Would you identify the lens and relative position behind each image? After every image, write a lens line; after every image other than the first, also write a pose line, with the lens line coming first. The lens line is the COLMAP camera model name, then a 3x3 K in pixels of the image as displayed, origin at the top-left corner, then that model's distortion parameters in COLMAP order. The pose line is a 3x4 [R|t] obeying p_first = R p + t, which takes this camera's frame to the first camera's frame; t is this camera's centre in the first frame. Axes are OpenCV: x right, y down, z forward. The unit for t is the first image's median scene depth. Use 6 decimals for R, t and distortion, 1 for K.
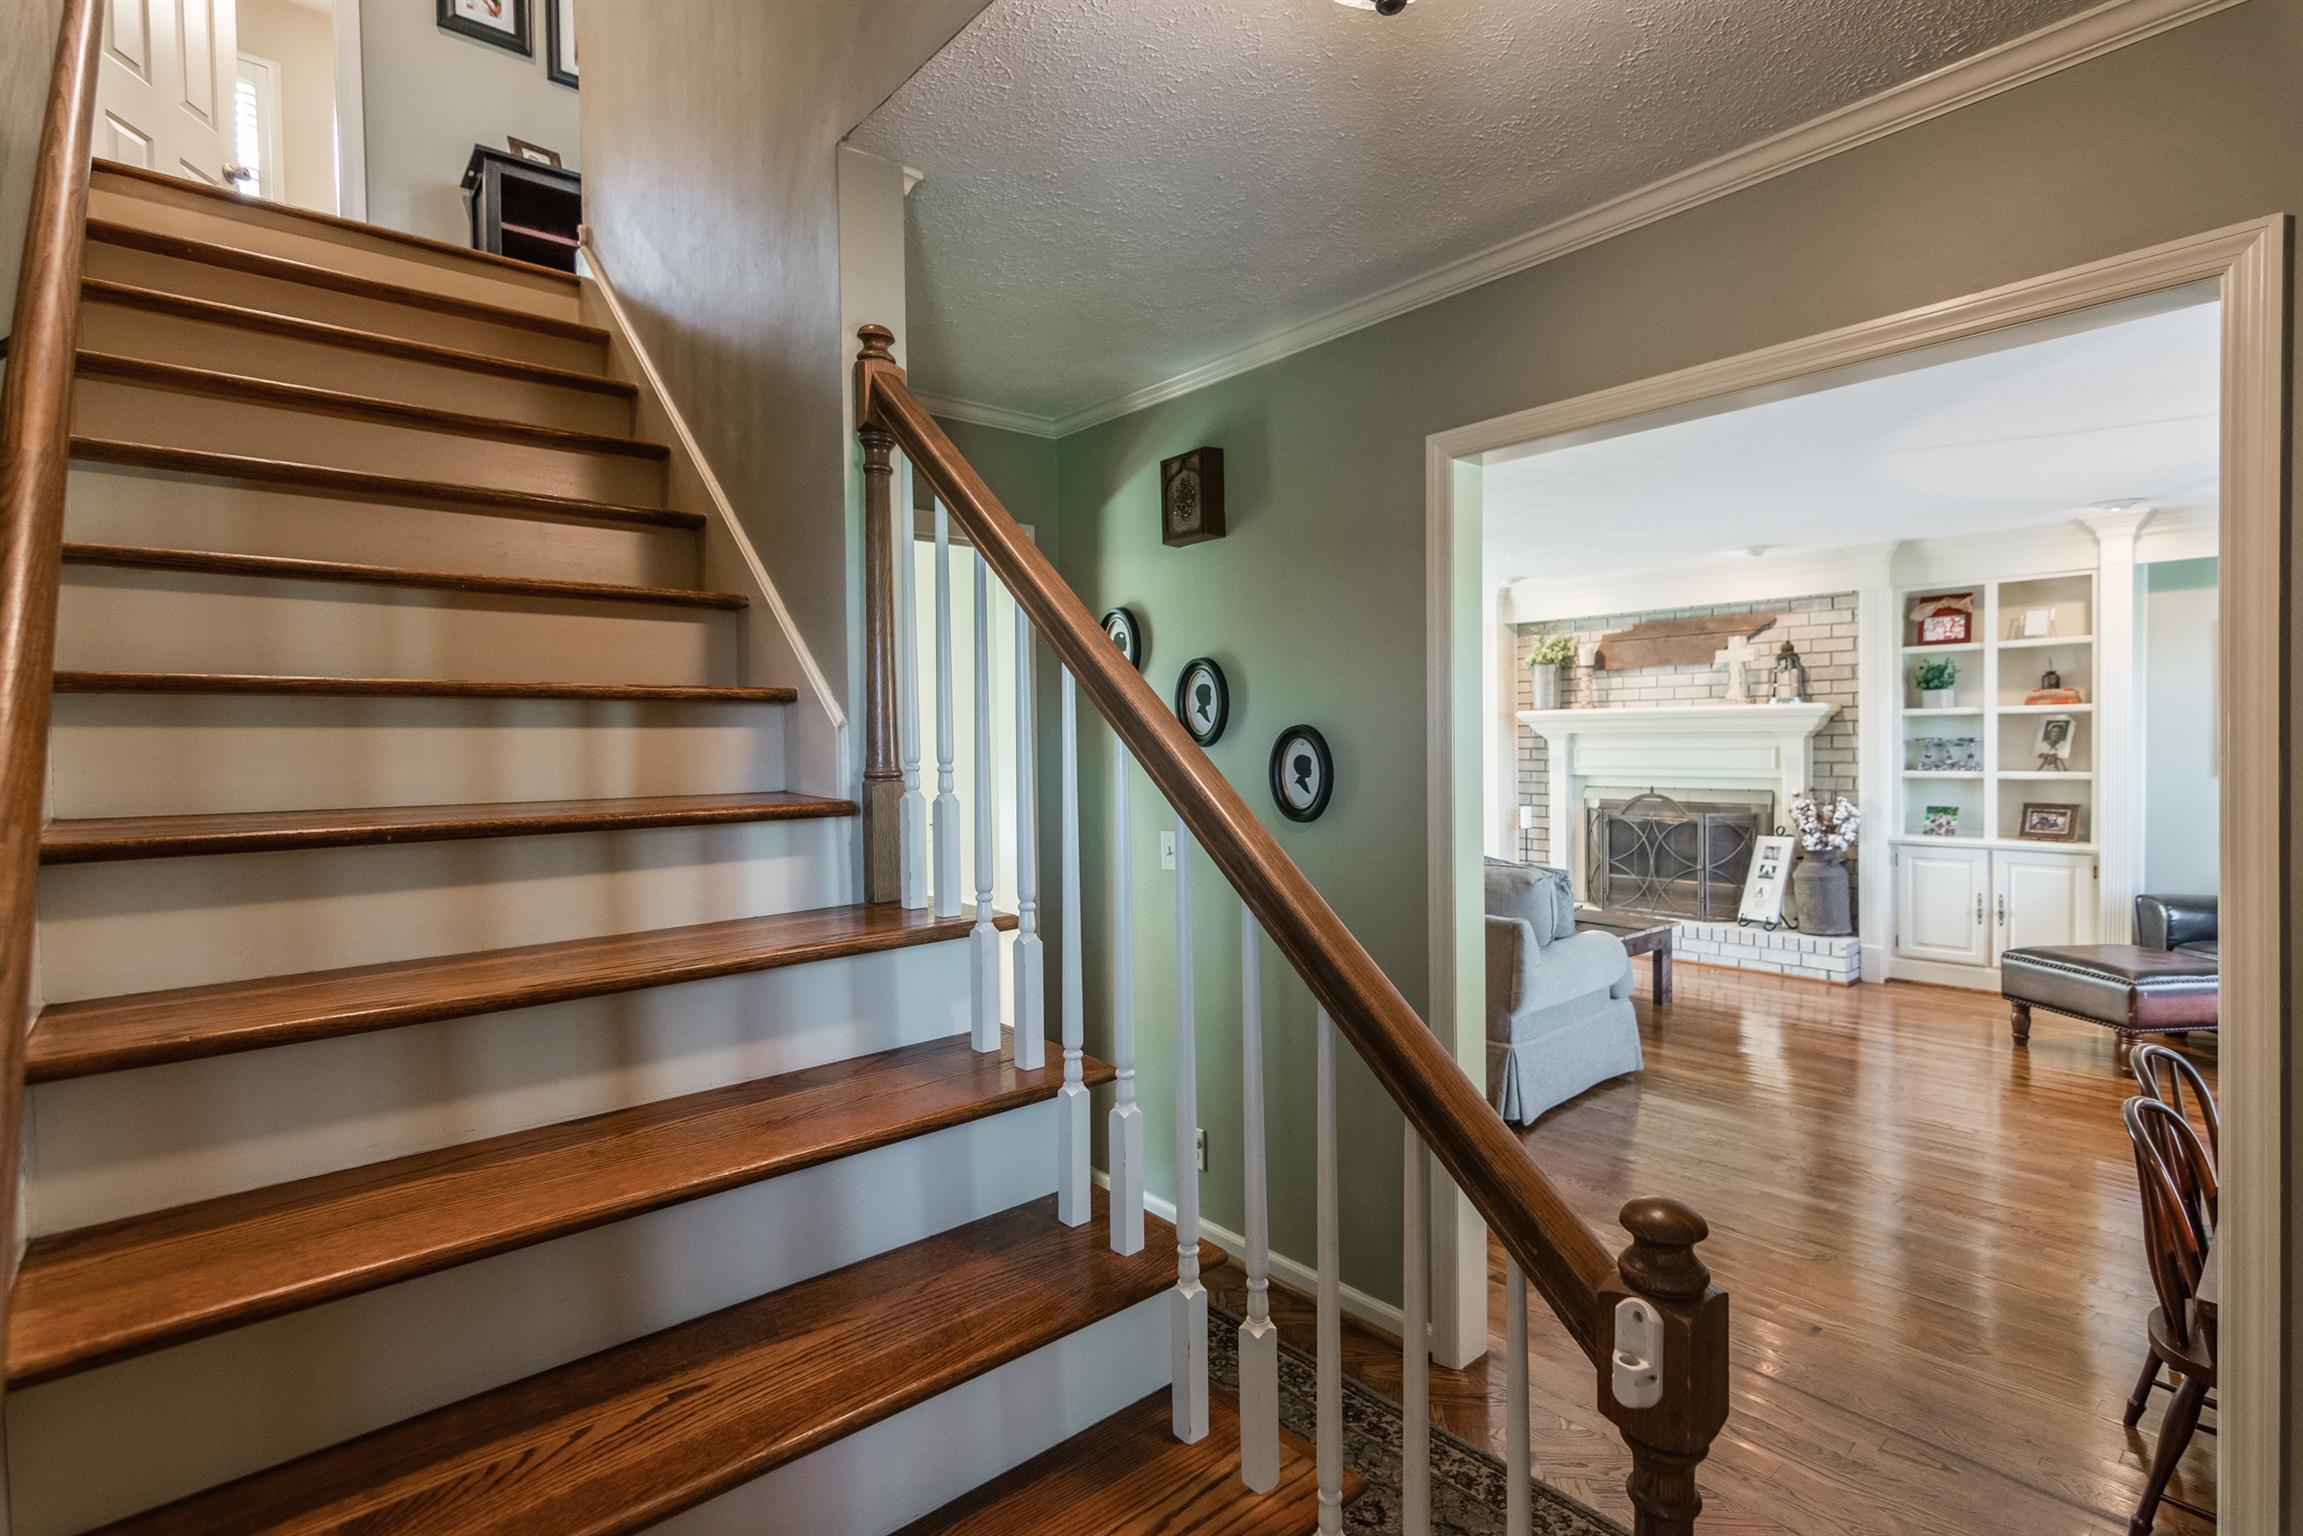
lens RADIAL K [[1109.8, 0, 1148.7], [0, 1109.8, 761.7], [0, 0, 1]] dist [0.000307, 0.000879]
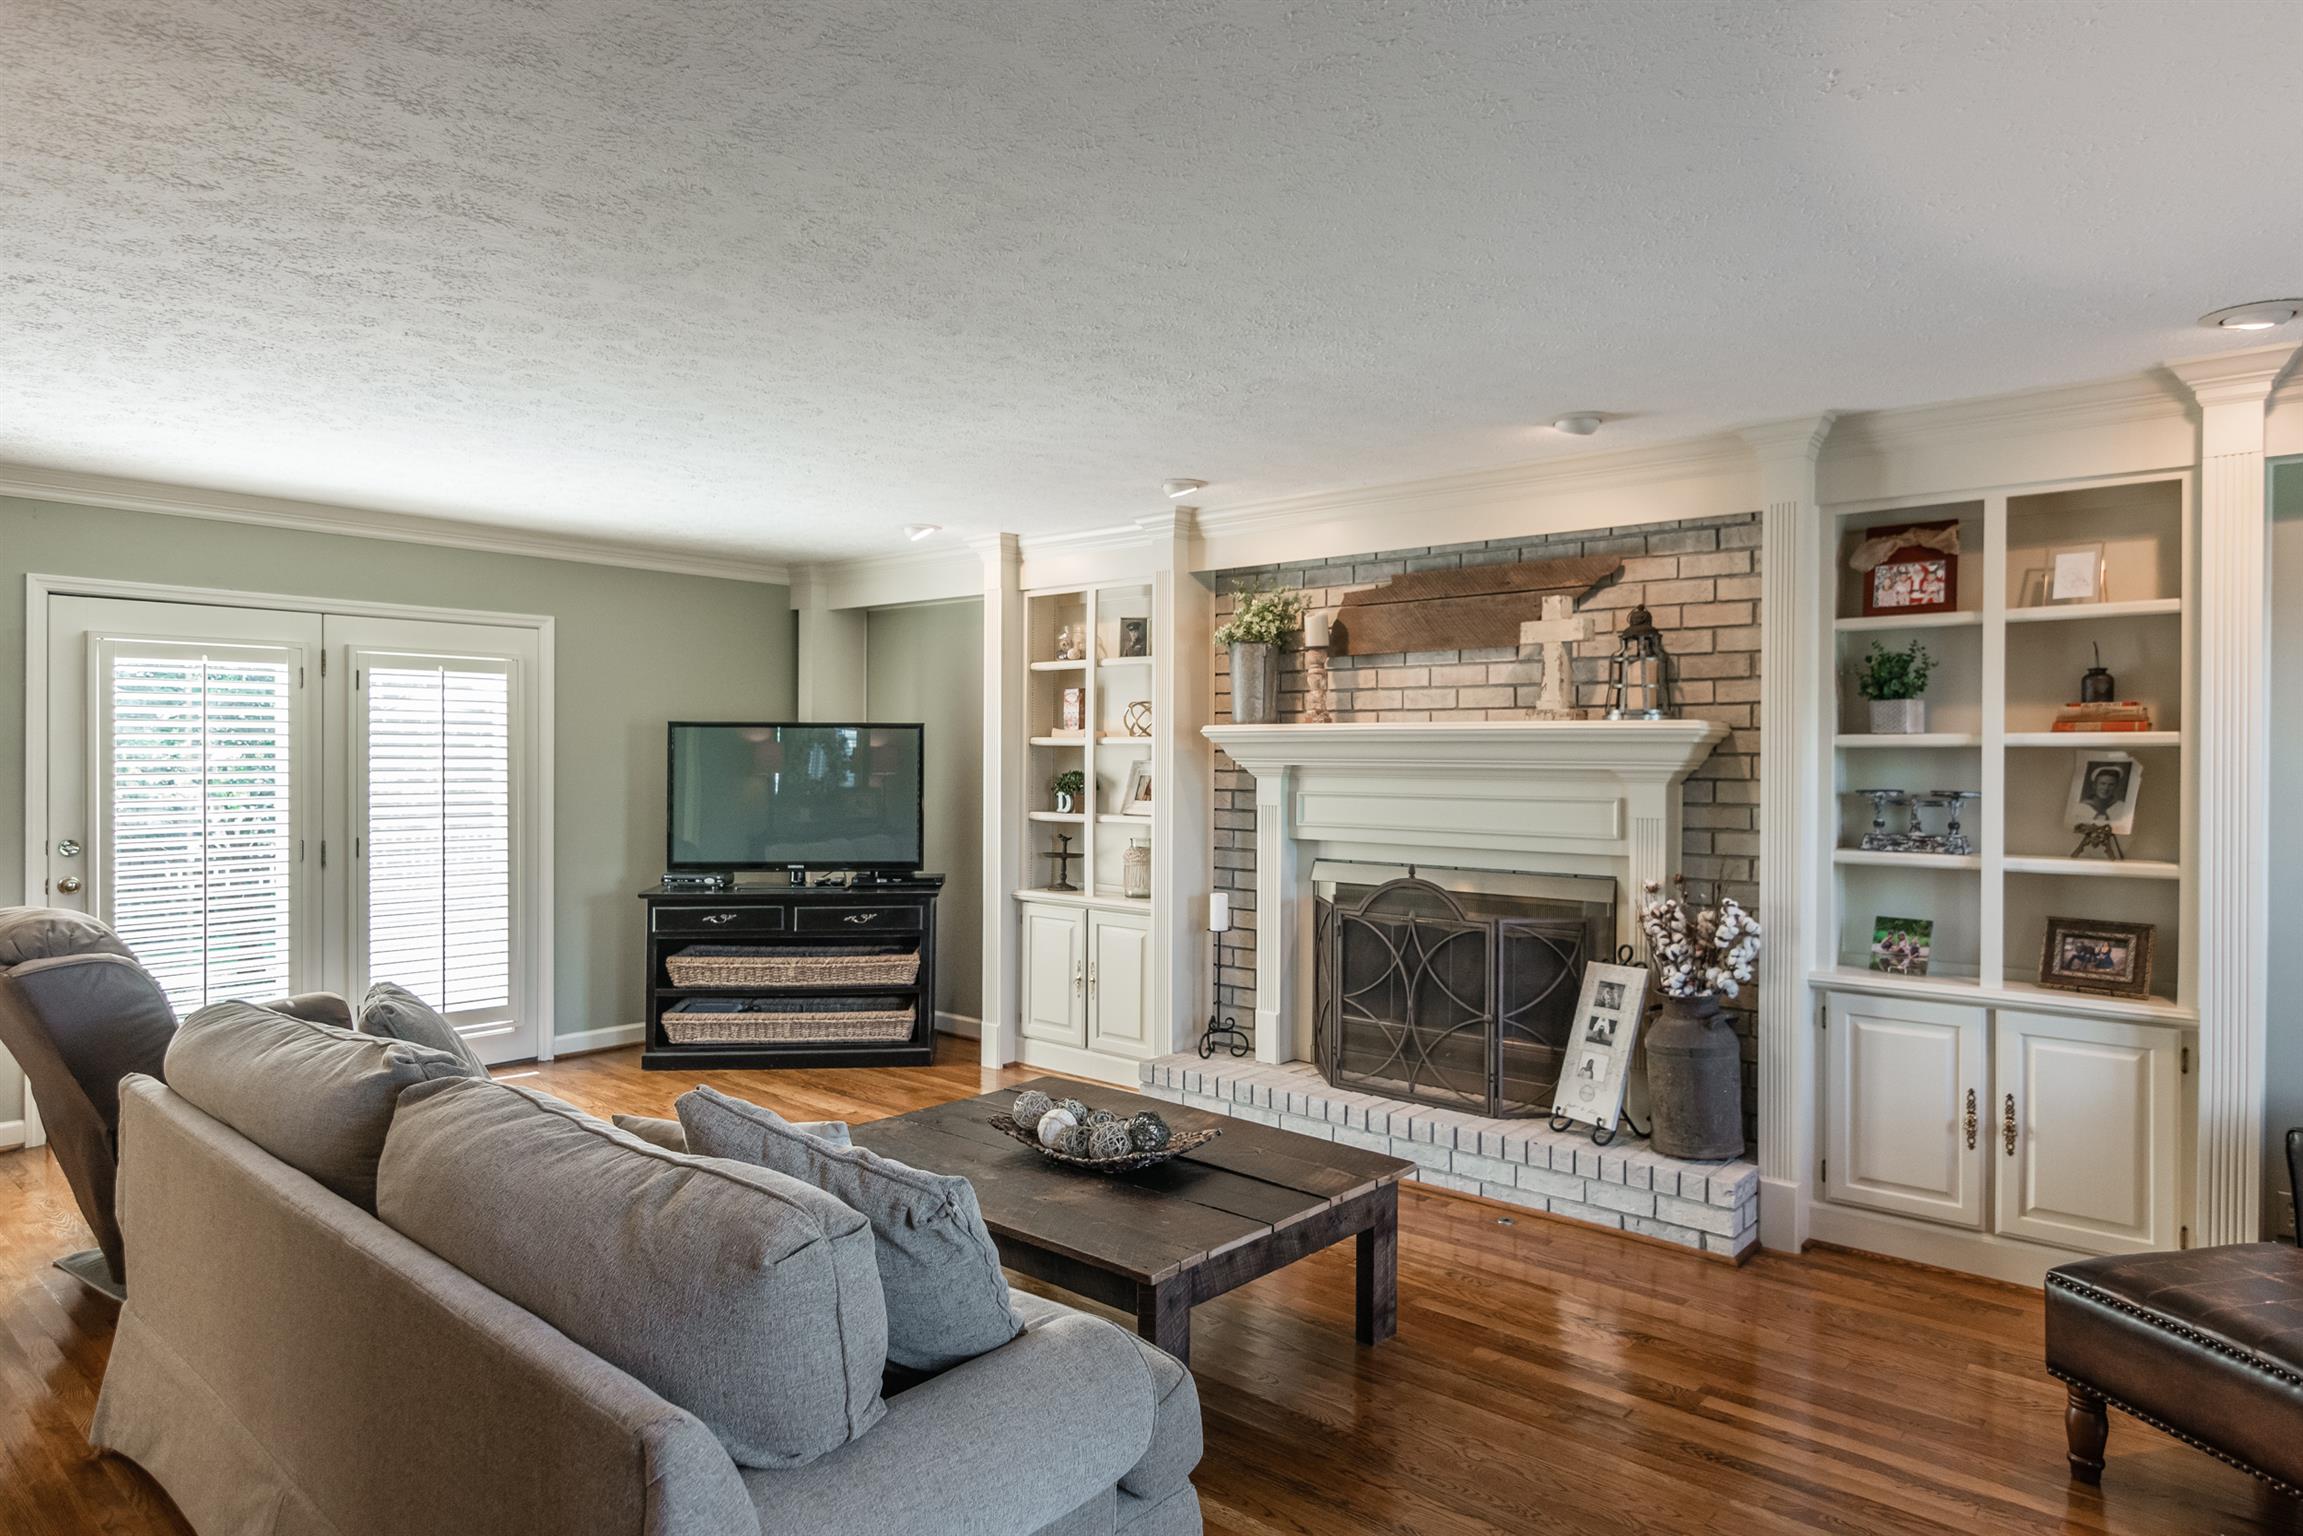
lens RADIAL K [[1356.1, 0, 1145.7], [0, 1356.1, 762.1], [0, 0, 1]] dist [-0.001668, -0.000538]
pose [[0.989206, 0.019415, 0.145241, 0.249881], [-0.016787, 0.999673, -0.019297, -0.015486], [-0.145568, 0.016650, 0.989208, 0.393889]]
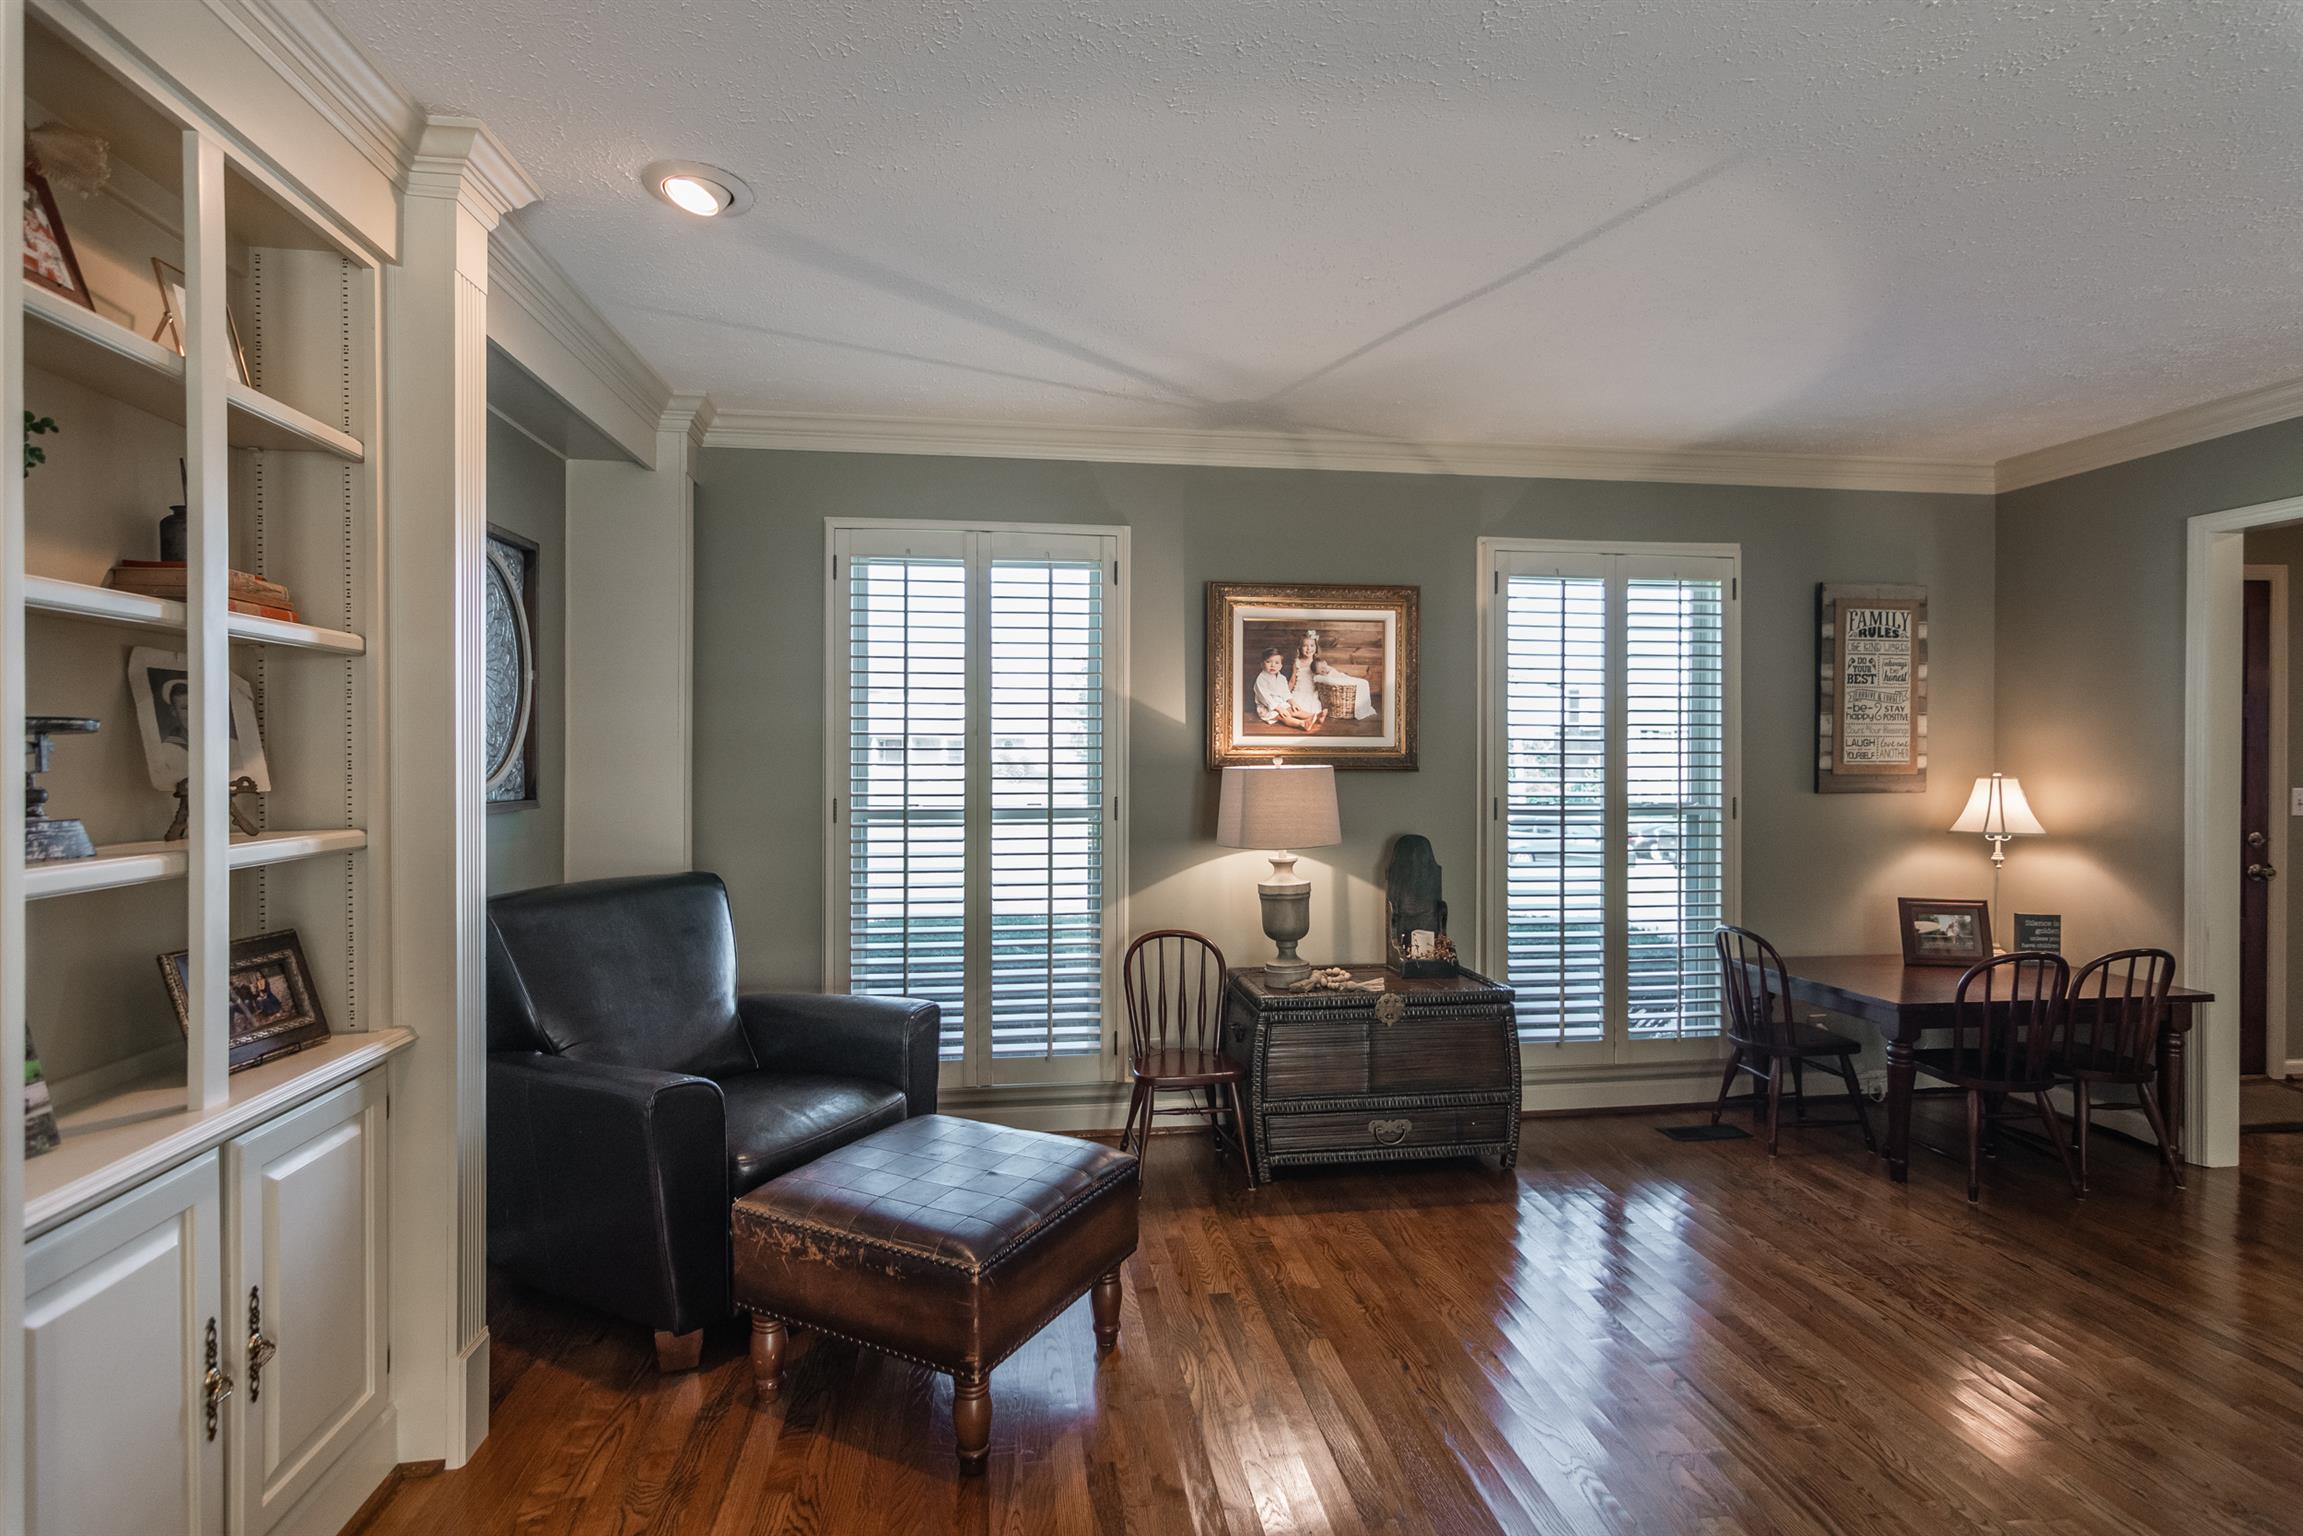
lens RADIAL K [[1109.8, 0, 1148.7], [0, 1109.8, 761.7], [0, 0, 1]] dist [0.000307, 0.000879]
pose [[-0.840817, 0.010721, 0.541213, 0.393277], [0.021553, 0.999674, 0.013682, -0.009641], [-0.540889, 0.023168, -0.840775, 1.018454]]
